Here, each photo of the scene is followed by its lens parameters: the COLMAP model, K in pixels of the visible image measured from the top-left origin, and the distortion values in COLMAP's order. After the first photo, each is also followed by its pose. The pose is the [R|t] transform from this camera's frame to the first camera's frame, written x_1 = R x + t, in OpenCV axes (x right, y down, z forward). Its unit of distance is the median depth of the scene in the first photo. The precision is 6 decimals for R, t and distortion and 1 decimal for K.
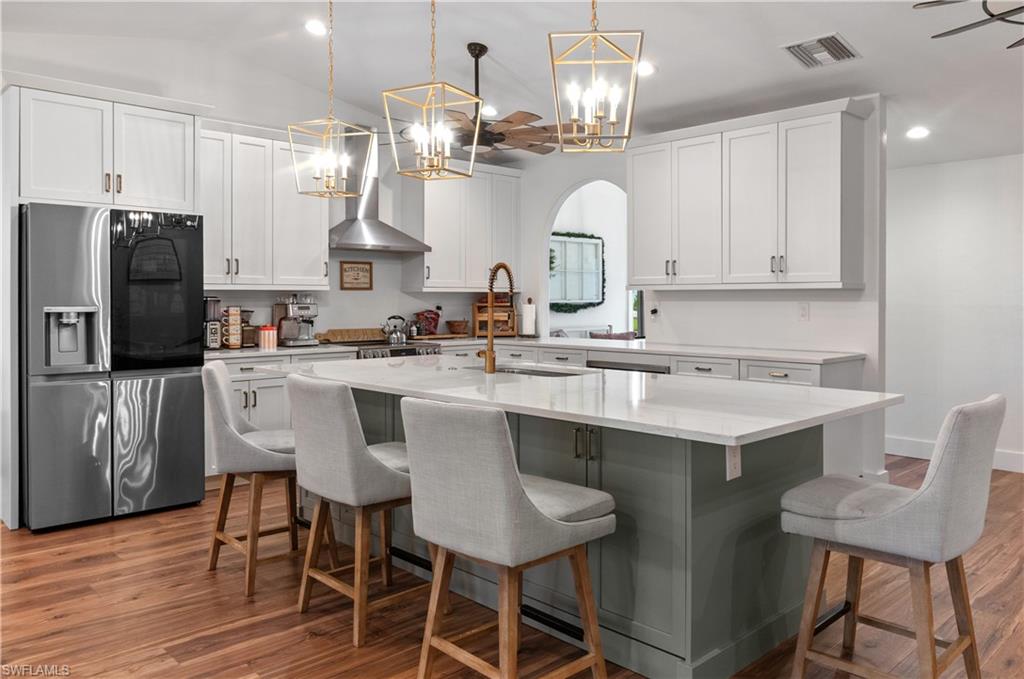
lens RADIAL K [[752.6, 0, 510.0], [0, 752.6, 305.4], [0, 0, 1]] dist [0.009694, 0.008385]
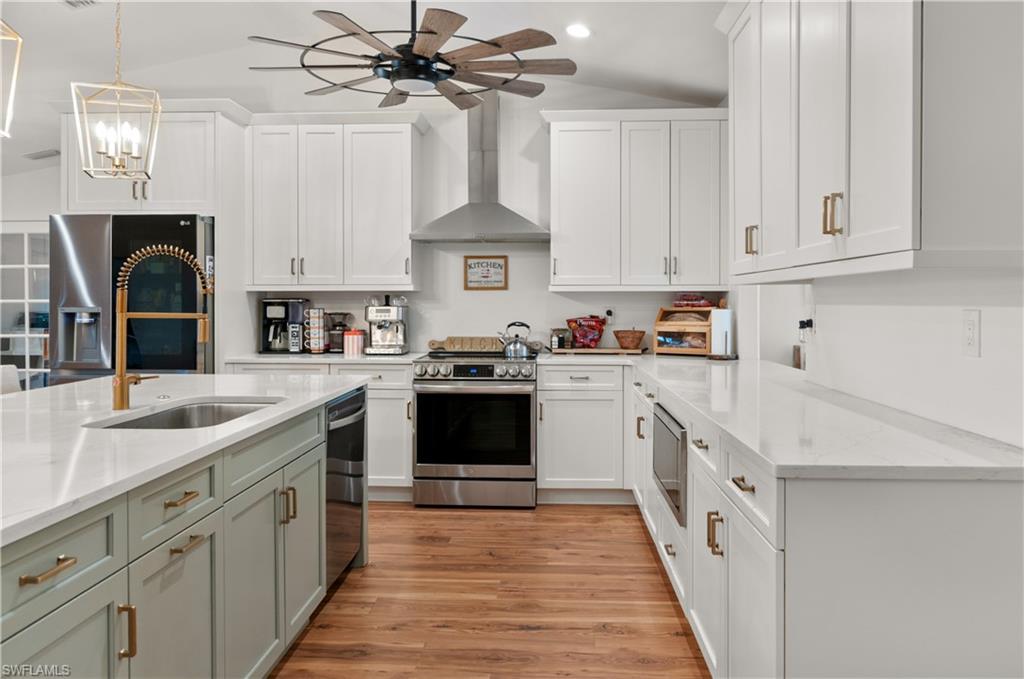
lens RADIAL K [[752.6, 0, 511.1], [0, 752.6, 310.5], [0, 0, 1]] dist [0.009694, 0.008385]
pose [[0.694200, 0.011316, -0.719693, 0.415109], [-0.007163, 0.999936, 0.008813, -0.005373], [0.719747, -0.000962, 0.694236, 0.452189]]
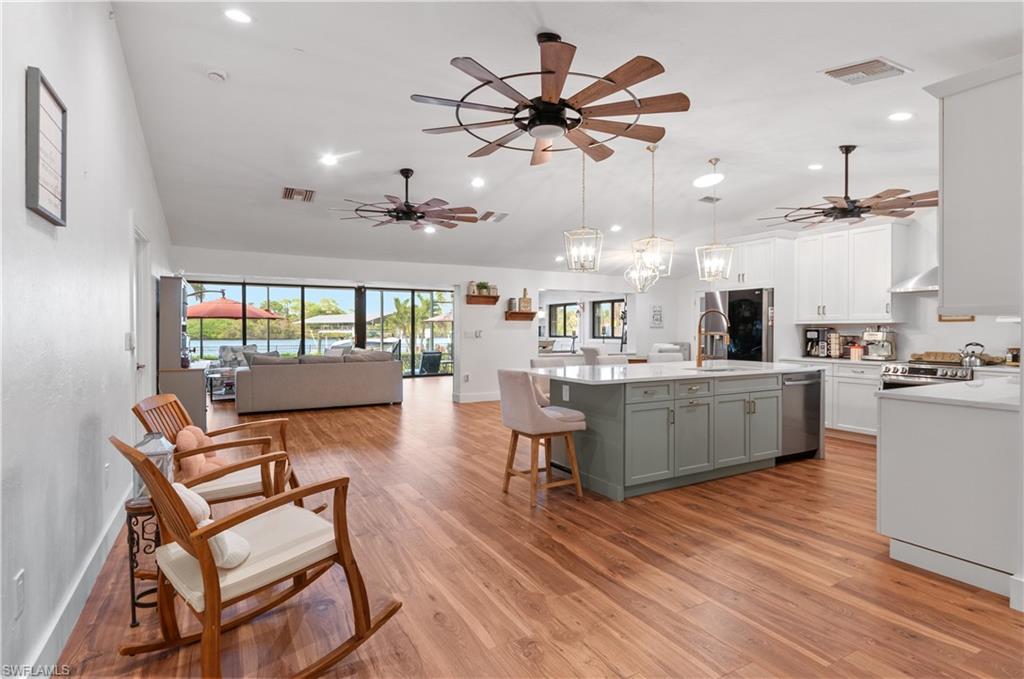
lens RADIAL K [[509.0, 0, 516.2], [0, 509.0, 334.2], [0, 0, 1]] dist [-0.016768, -0.000129]
pose [[-0.229488, 0.011768, -0.973240, 0.786832], [-0.003490, 0.999911, 0.012914, -0.007490], [0.973305, 0.006361, -0.229427, 0.486388]]
